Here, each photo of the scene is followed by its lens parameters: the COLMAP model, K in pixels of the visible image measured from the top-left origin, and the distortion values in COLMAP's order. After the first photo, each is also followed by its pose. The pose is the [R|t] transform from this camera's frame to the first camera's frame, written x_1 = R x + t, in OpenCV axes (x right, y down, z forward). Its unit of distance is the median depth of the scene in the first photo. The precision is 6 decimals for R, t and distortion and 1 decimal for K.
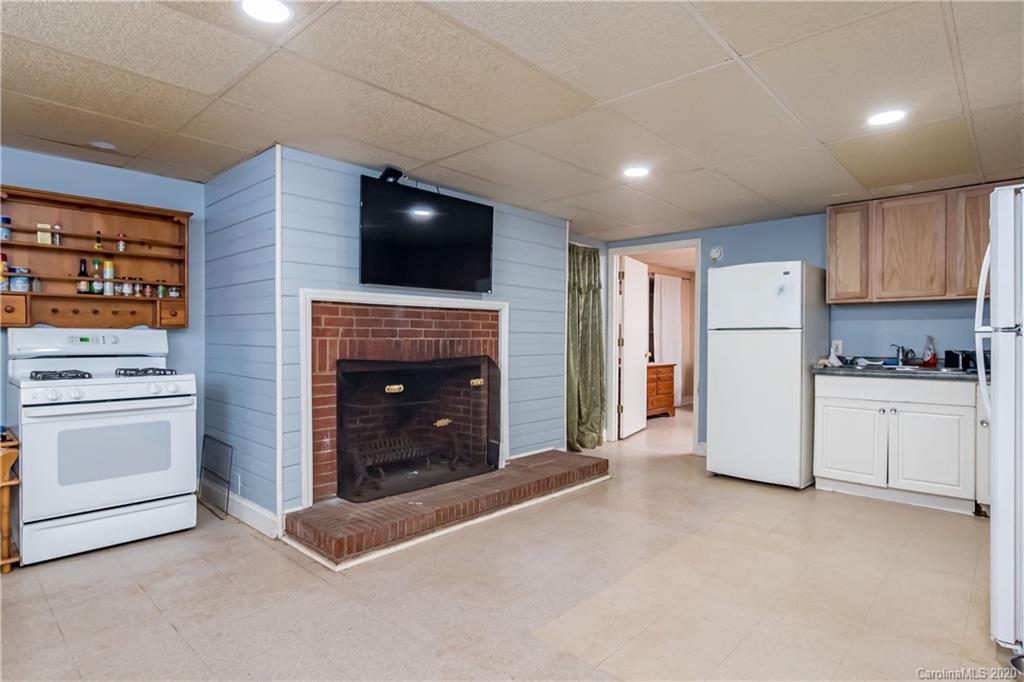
lens RADIAL K [[554.3, 0, 515.1], [0, 554.3, 340.7], [0, 0, 1]] dist [-0.000117, 0.000269]
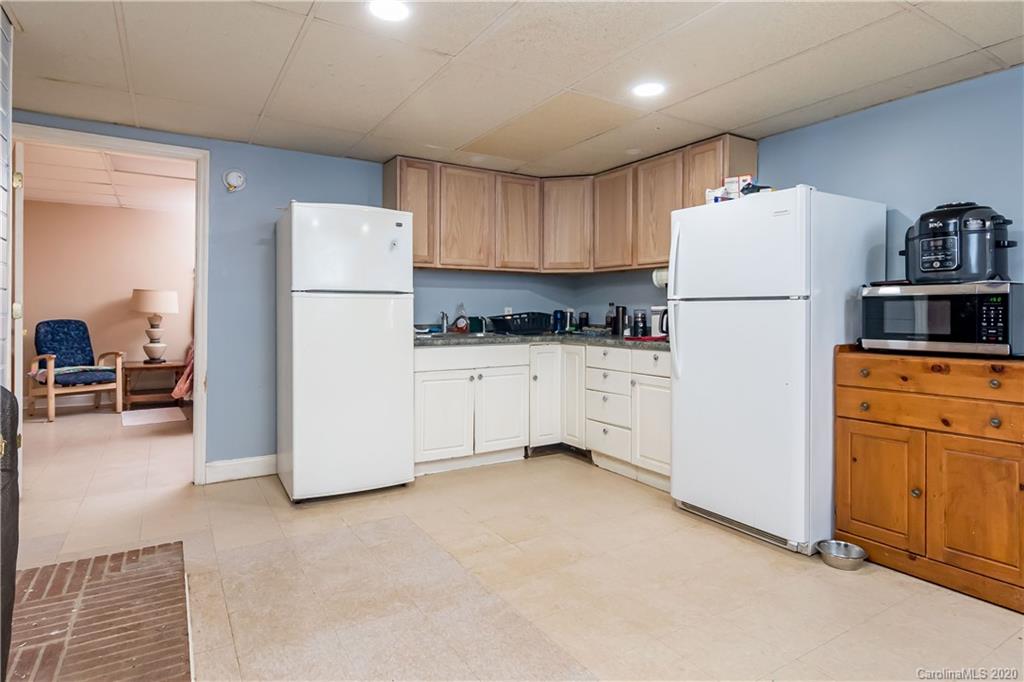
lens RADIAL K [[554.3, 0, 507.7], [0, 554.3, 313.2], [0, 0, 1]] dist [-0.000117, 0.000269]
pose [[0.285192, -0.007921, 0.958438, -0.260180], [-0.001150, 0.999962, 0.008606, 0.001422], [-0.958470, -0.003557, 0.285172, 0.639200]]
